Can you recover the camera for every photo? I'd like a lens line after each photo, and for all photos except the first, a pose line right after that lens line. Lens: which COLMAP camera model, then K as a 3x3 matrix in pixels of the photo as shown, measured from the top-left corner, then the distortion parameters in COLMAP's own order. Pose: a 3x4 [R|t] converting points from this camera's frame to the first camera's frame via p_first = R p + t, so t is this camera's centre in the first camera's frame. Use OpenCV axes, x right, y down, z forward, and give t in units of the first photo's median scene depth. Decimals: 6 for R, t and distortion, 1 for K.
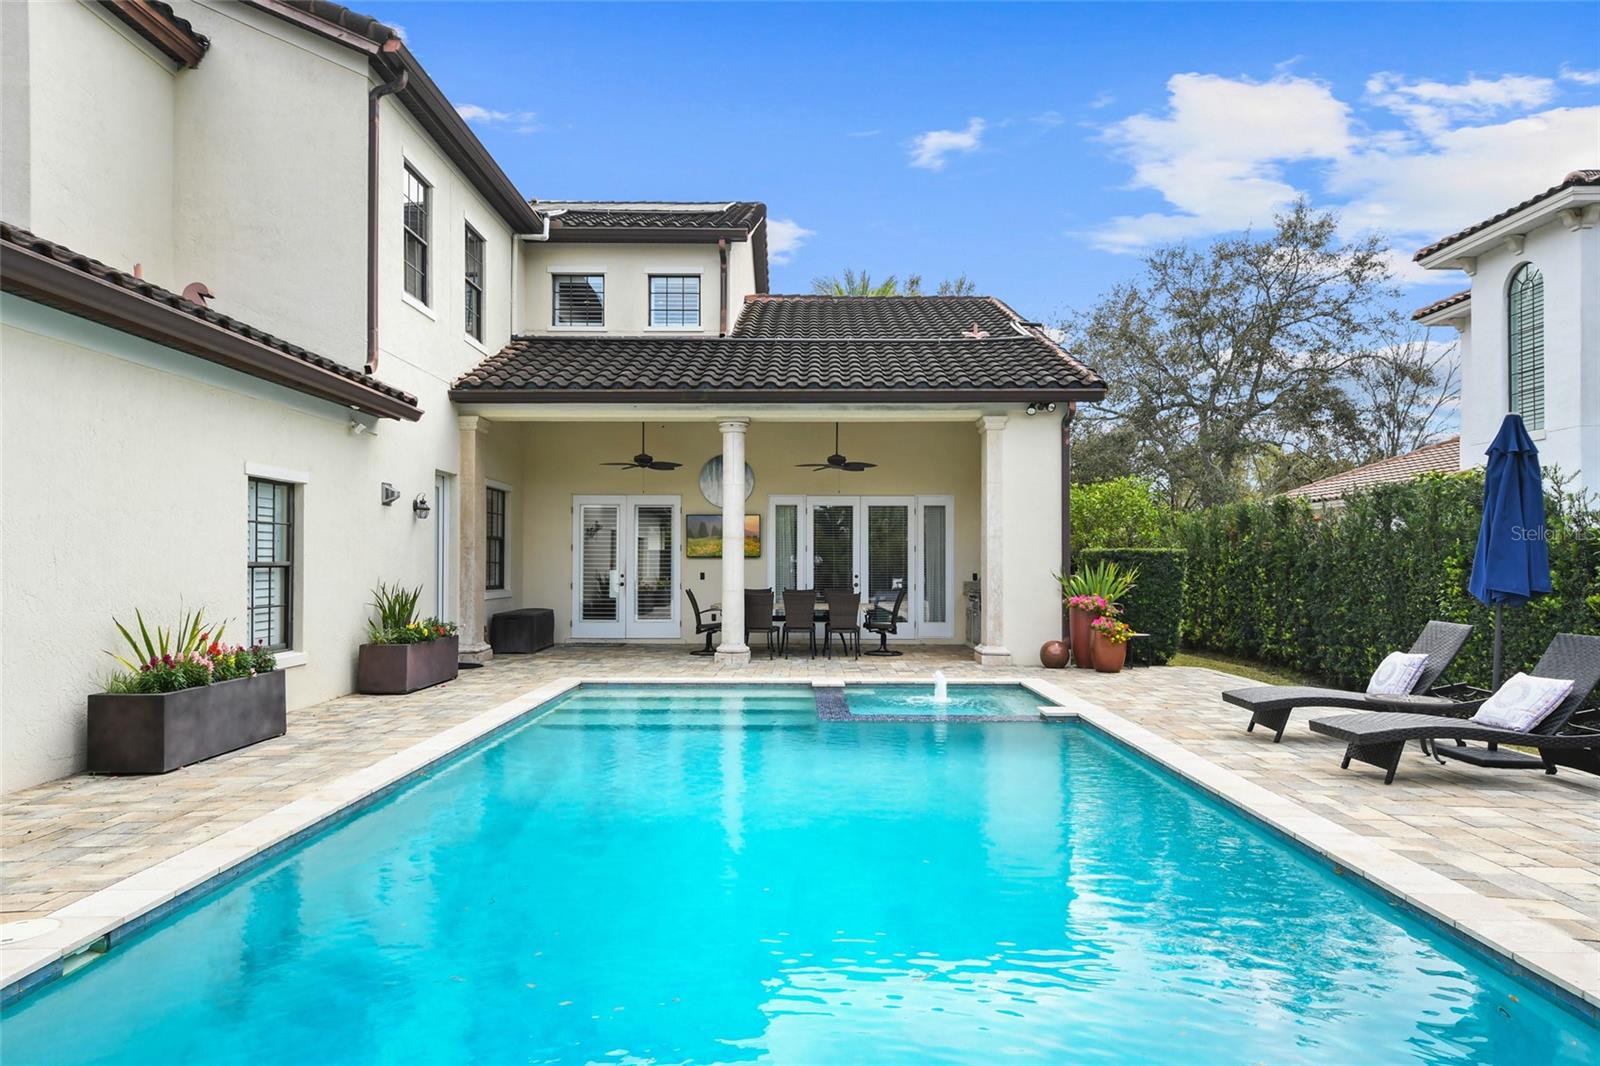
lens RADIAL K [[961.9, 0, 800.0], [0, 961.9, 533.0], [0, 0, 1]] dist [0.005594, 0.000229]
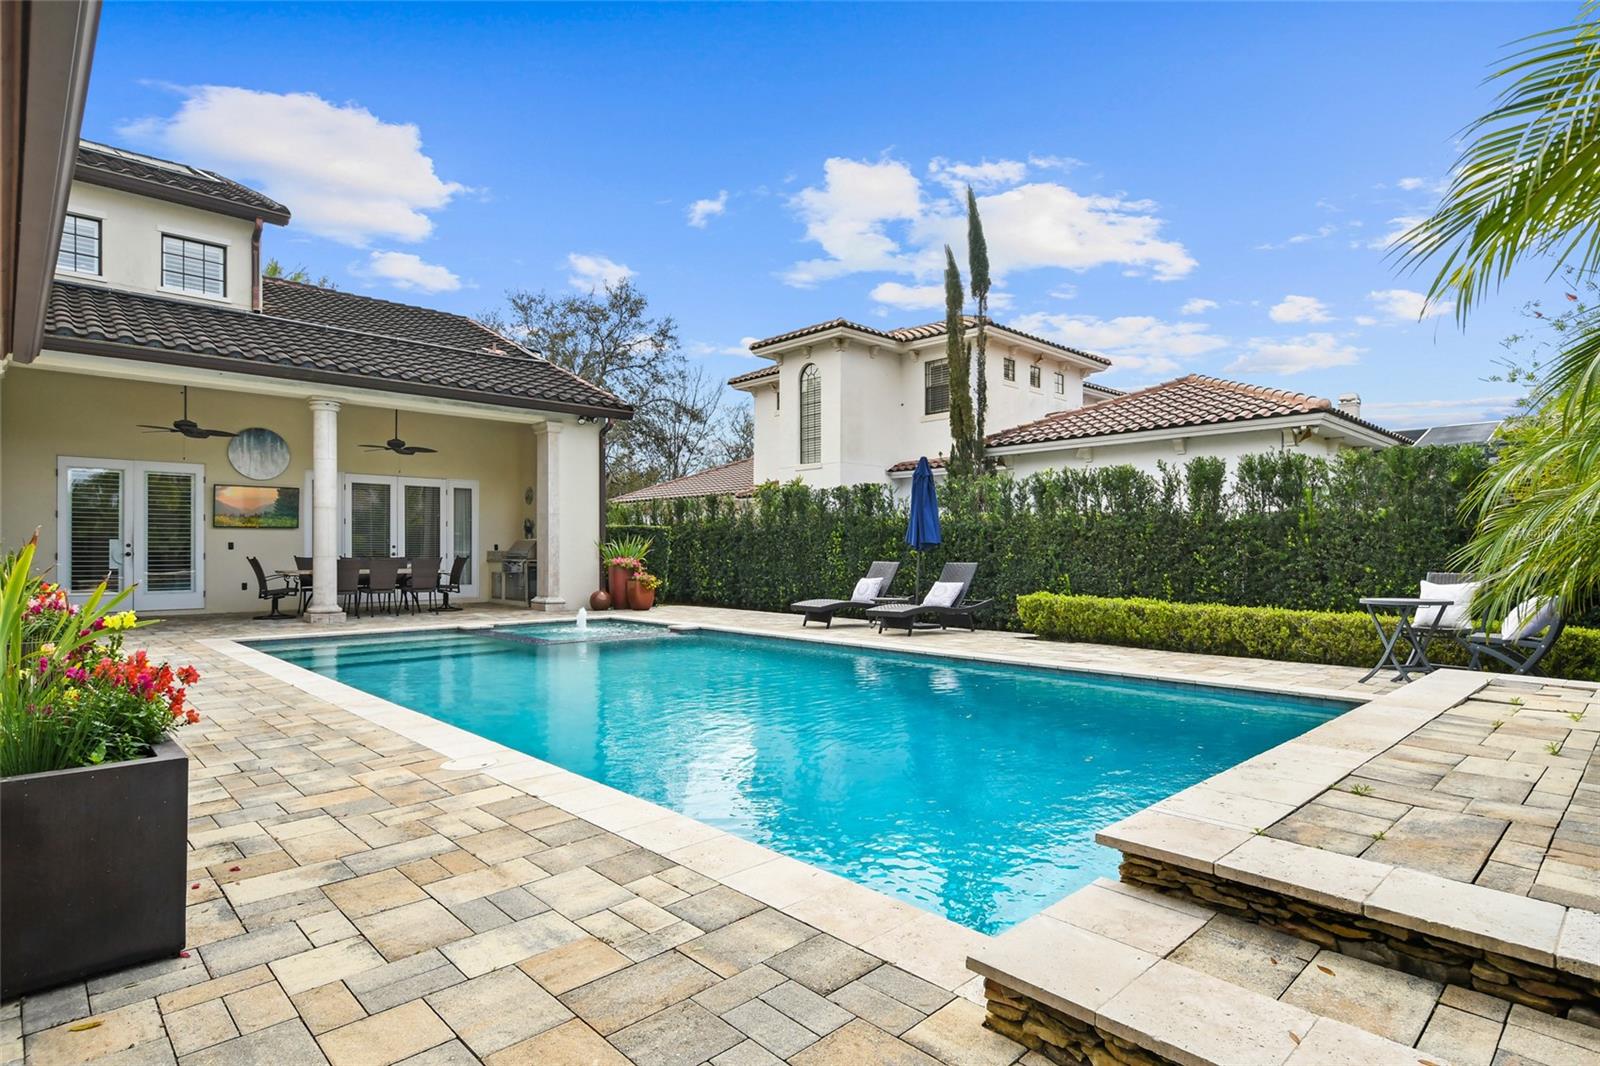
lens RADIAL K [[832.5, 0, 771.9], [0, 832.5, 533.3], [0, 0, 1]] dist [-0.001699, -0.000674]
pose [[0.731490, 0.015726, 0.681671, -0.309999], [-0.022524, 0.999746, 0.001106, 0.019516], [-0.681480, -0.016163, 0.731658, -0.030977]]
